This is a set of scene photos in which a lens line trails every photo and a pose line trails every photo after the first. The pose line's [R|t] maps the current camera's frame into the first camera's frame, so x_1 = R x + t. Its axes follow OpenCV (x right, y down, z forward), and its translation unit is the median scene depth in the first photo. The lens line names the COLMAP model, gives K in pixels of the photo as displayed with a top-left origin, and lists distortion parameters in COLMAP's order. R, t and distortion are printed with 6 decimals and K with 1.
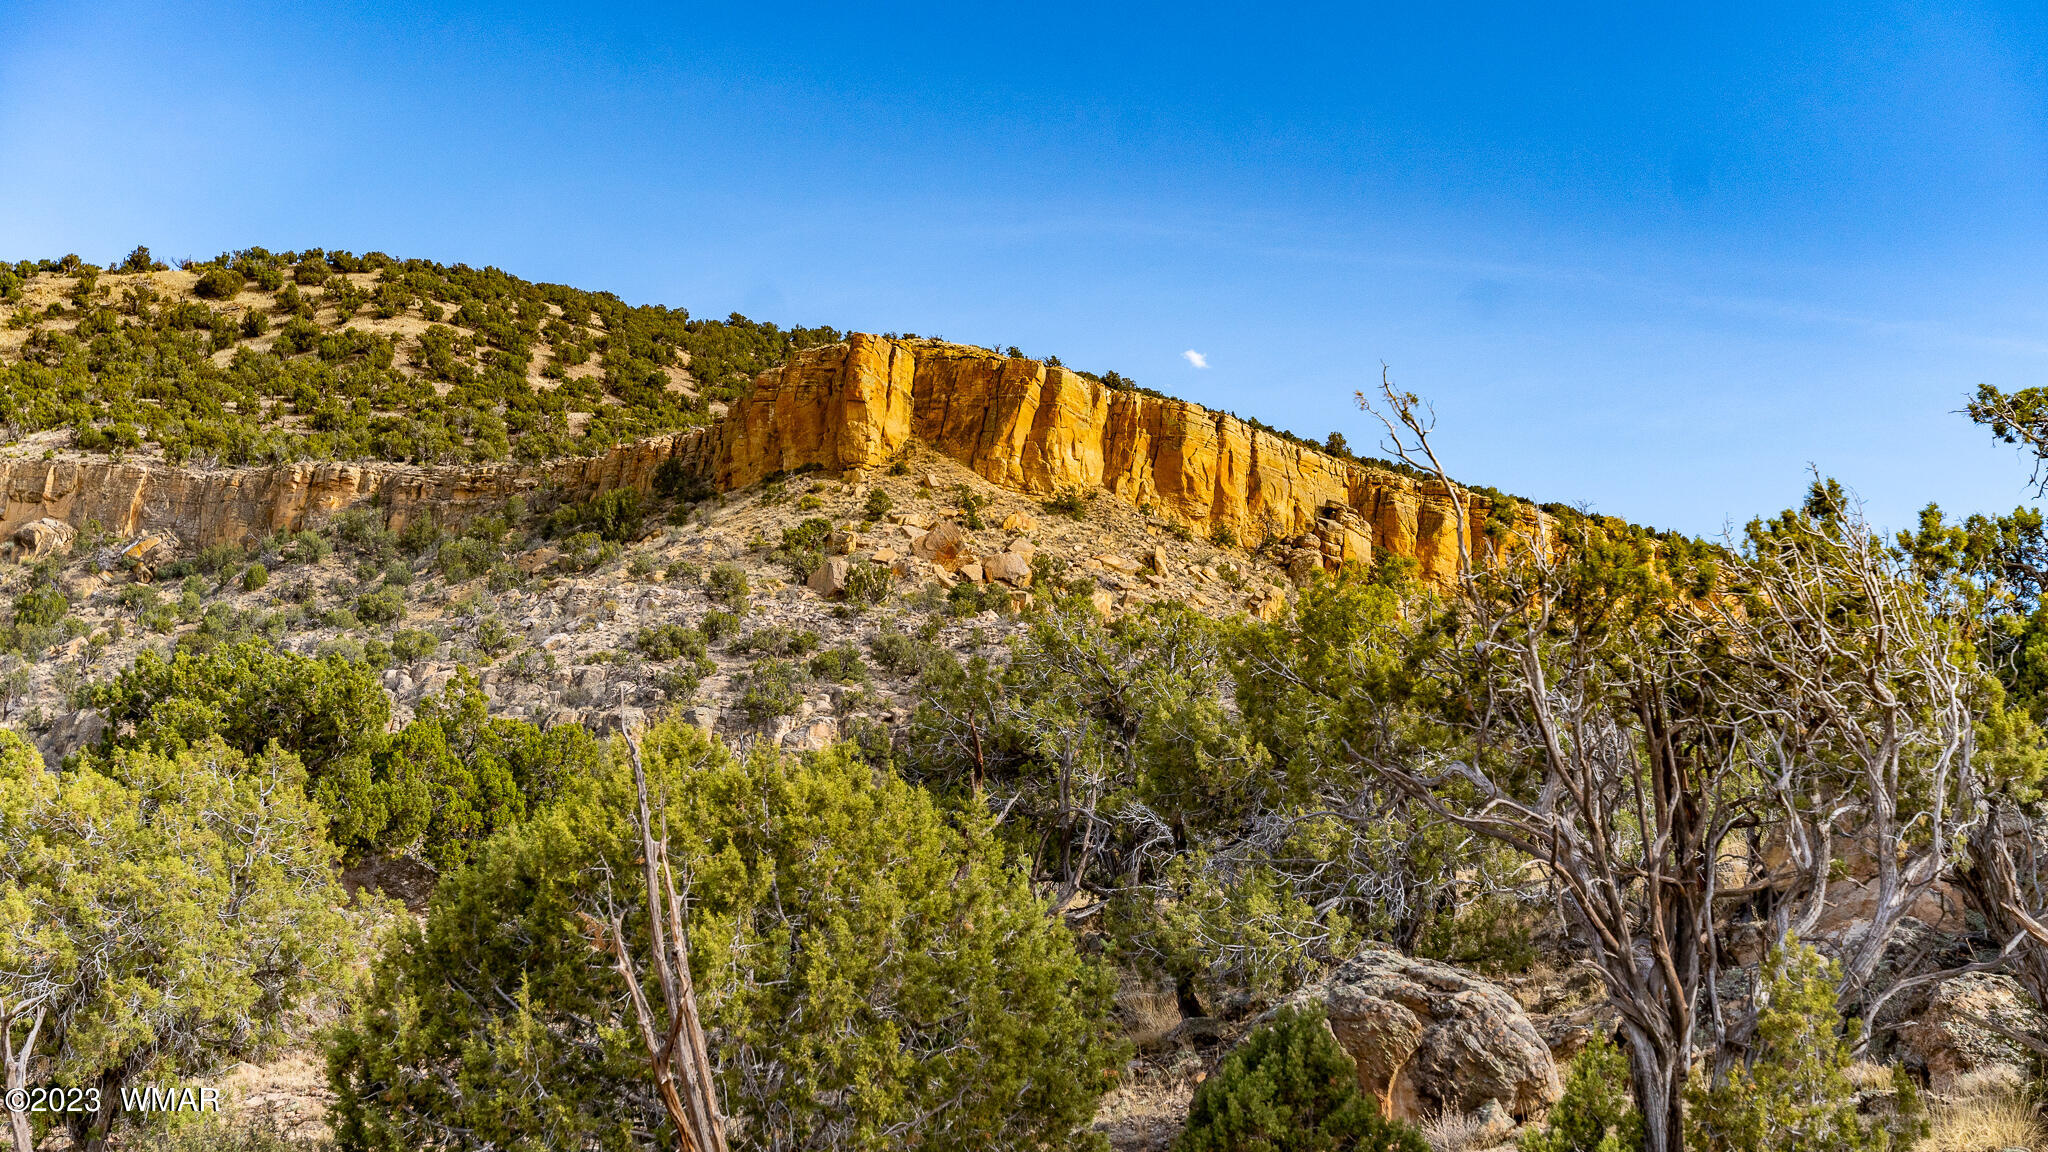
lens RADIAL K [[4022.7, 0, 1024.0], [0, 4022.7, 576.0], [0, 0, 1]] dist [0.127980, -0.149298]
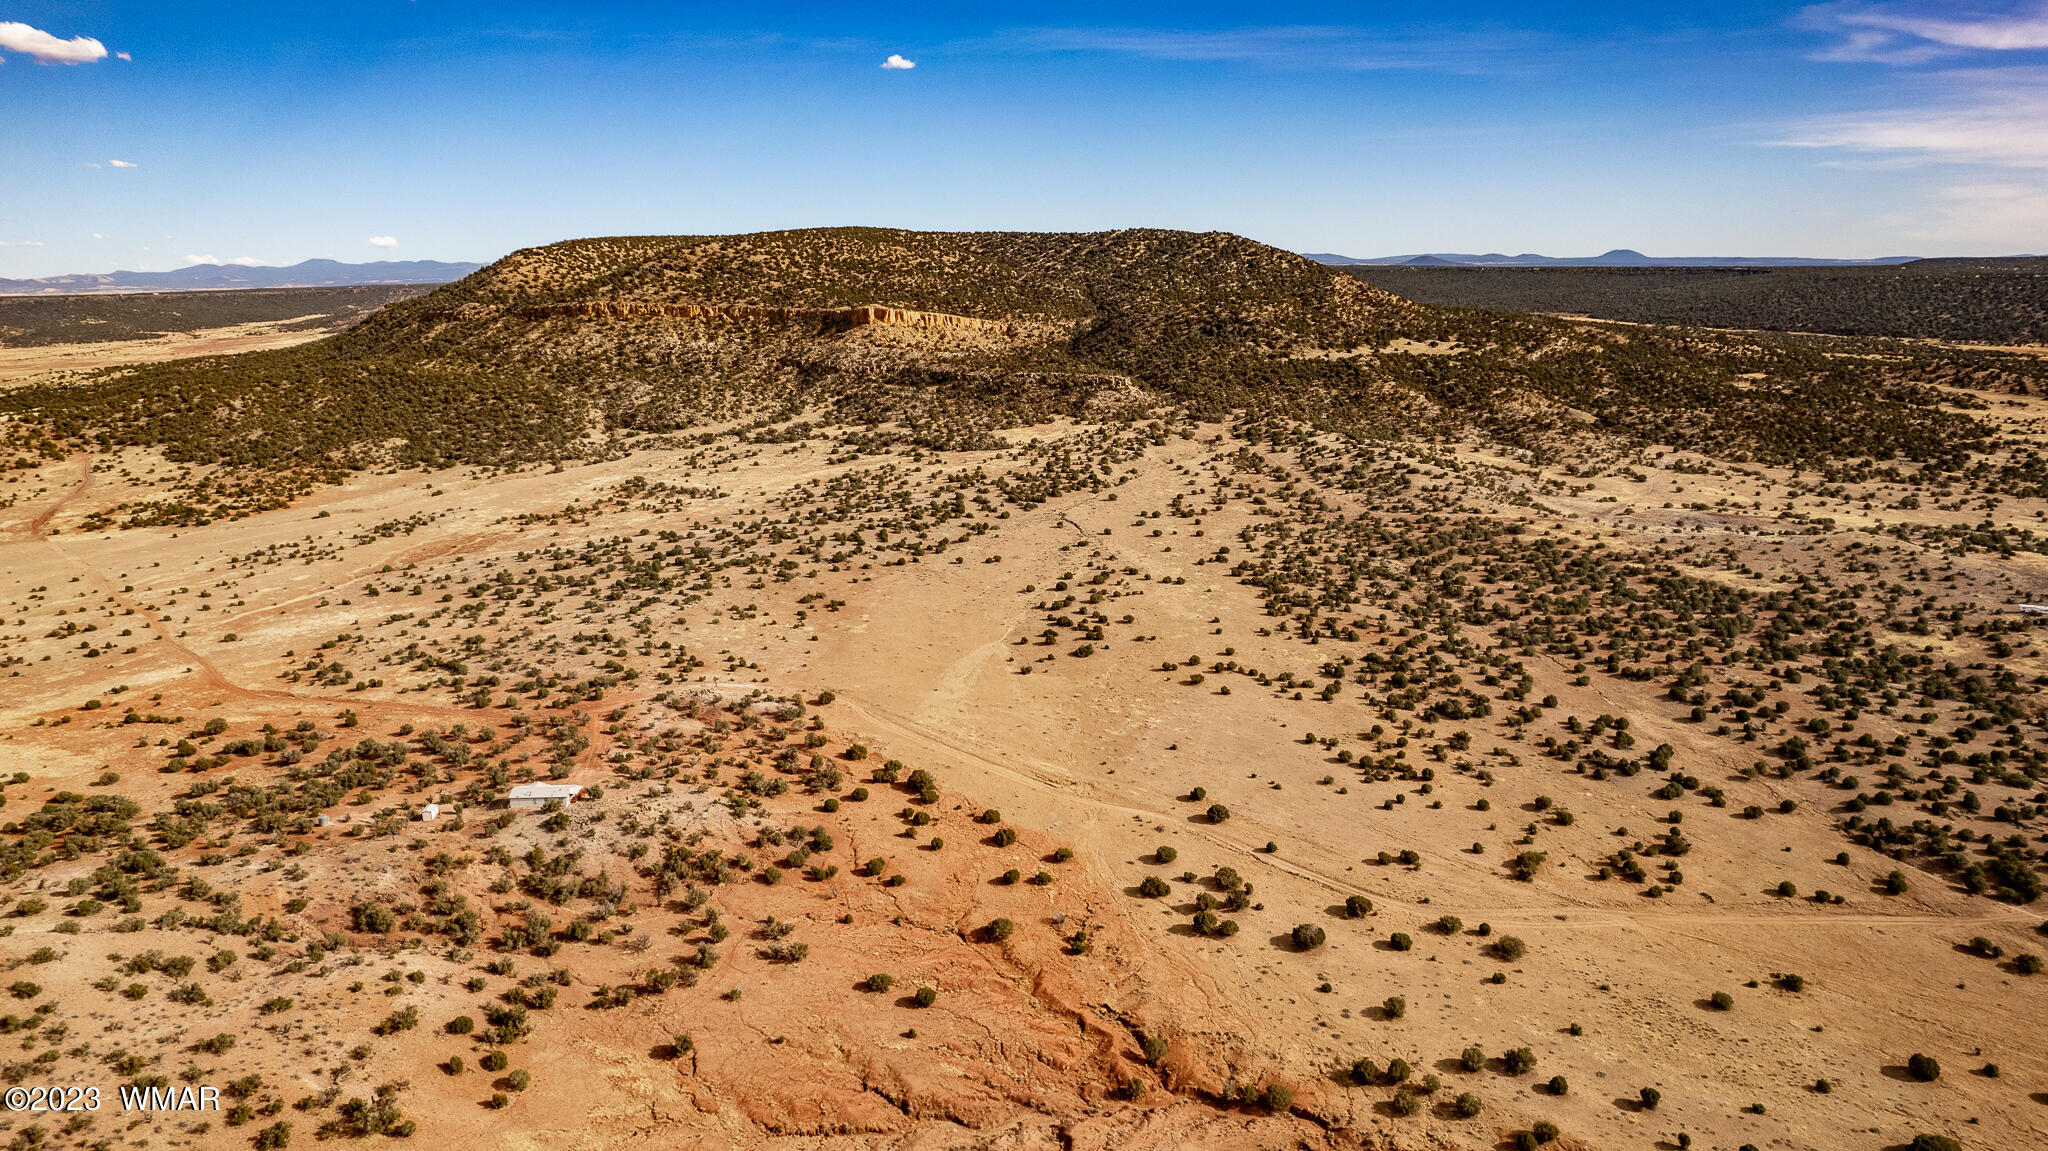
lens RADIAL K [[1289.4, 0, 1024.0], [0, 1289.4, 575.5], [0, 0, 1]] dist [-0.069355, 0.057469]
pose [[0.971939, -0.120974, 0.201743, -0.299085], [0.036836, 0.925319, 0.377397, -0.487528], [-0.232331, -0.359376, 0.903809, -1.625239]]
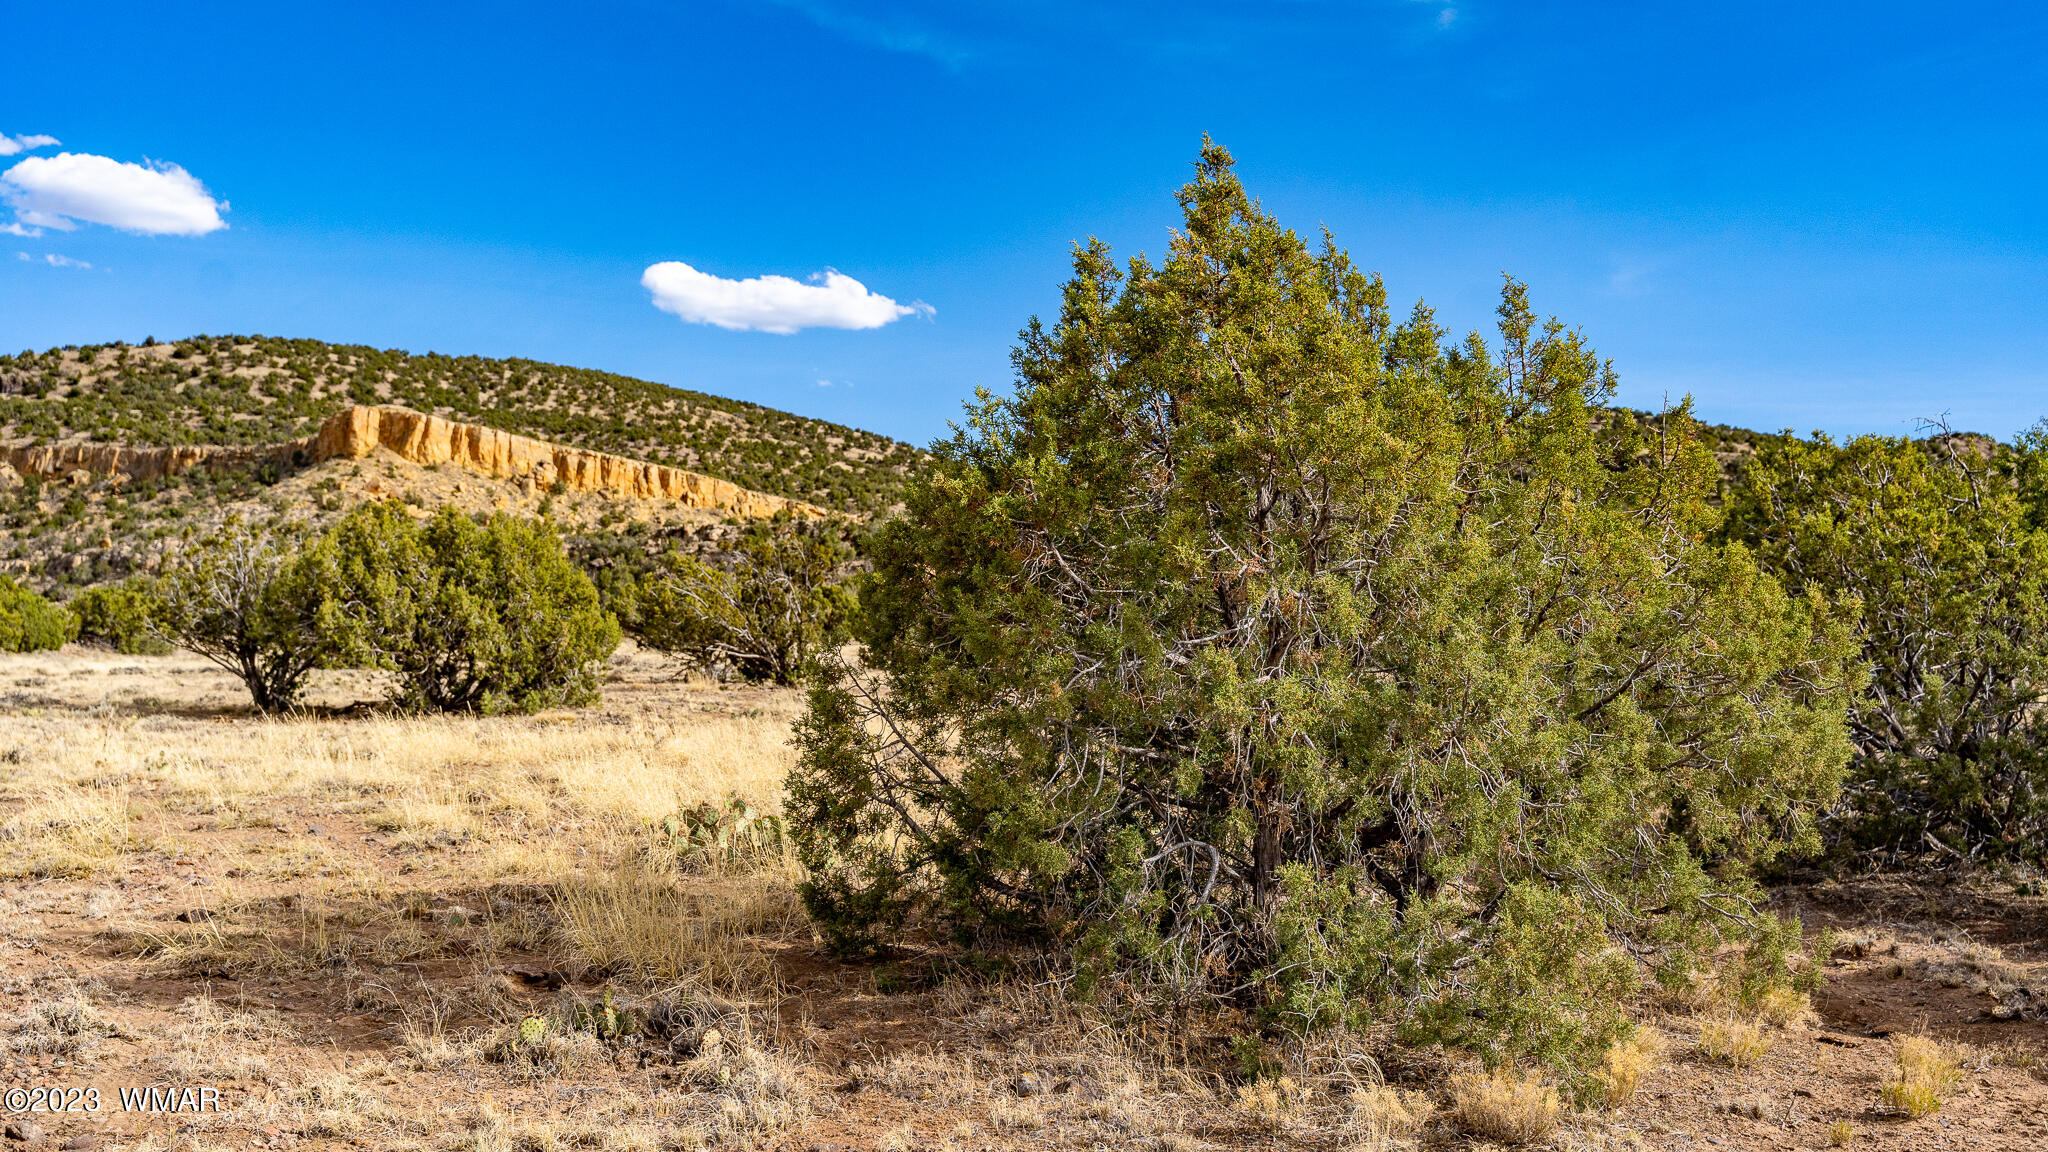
lens RADIAL K [[2151.0, 0, 1024.0], [0, 2151.0, 576.0], [0, 0, 1]] dist [0.010239, 0.003324]
pose [[0.993422, -0.034823, 0.109087, 0.205034], [0.026482, 0.996679, 0.077000, -0.037716], [-0.111406, -0.073604, 0.991045, -0.425536]]
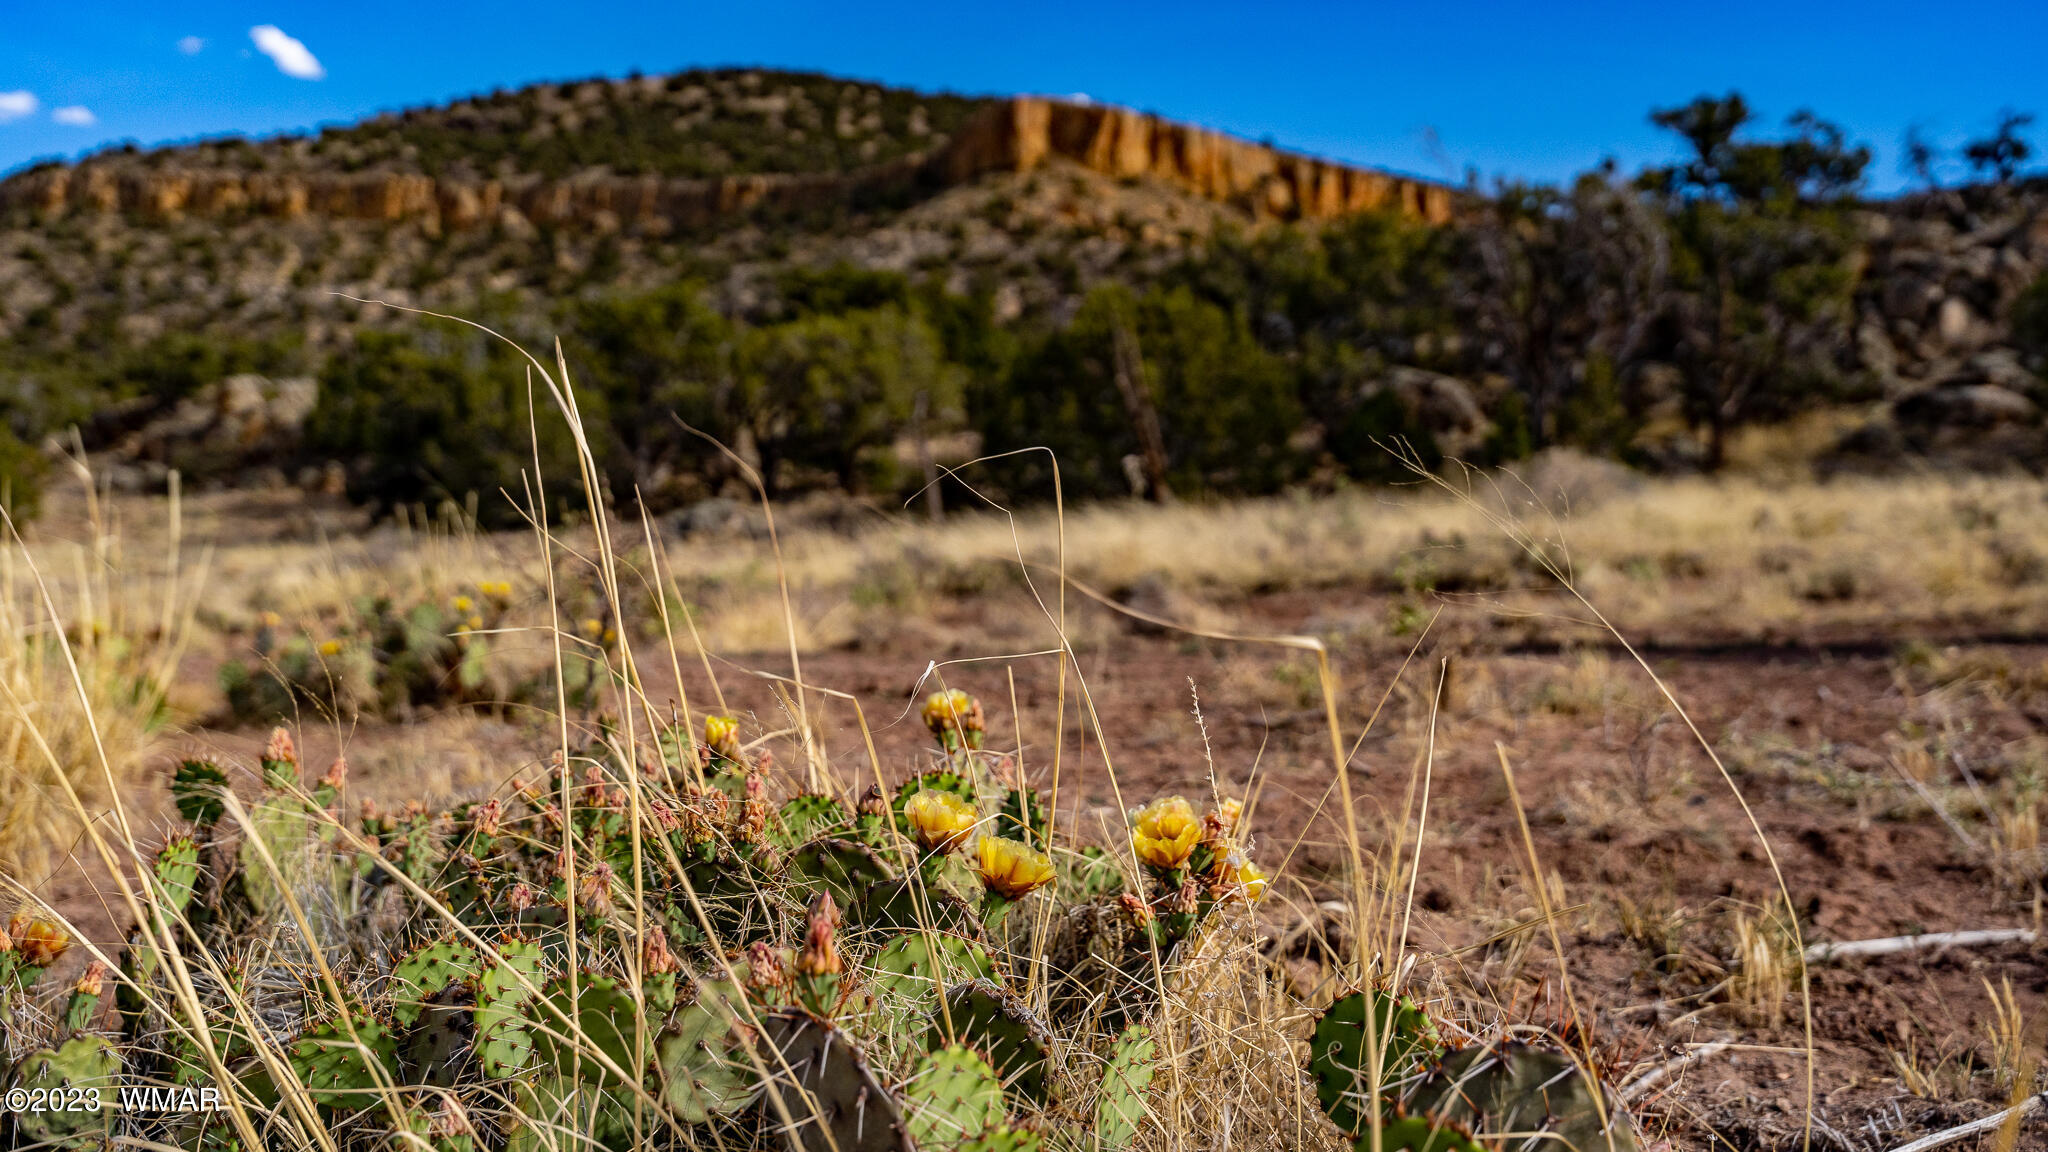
lens RADIAL K [[2087.5, 0, 1024.0], [0, 2087.5, 576.0], [0, 0, 1]] dist [0.010938, 0.009098]
pose [[0.998356, -0.040917, -0.040141, -0.005971], [0.047046, 0.984995, 0.166045, -0.000018], [0.032745, -0.167660, 0.985301, -0.015180]]
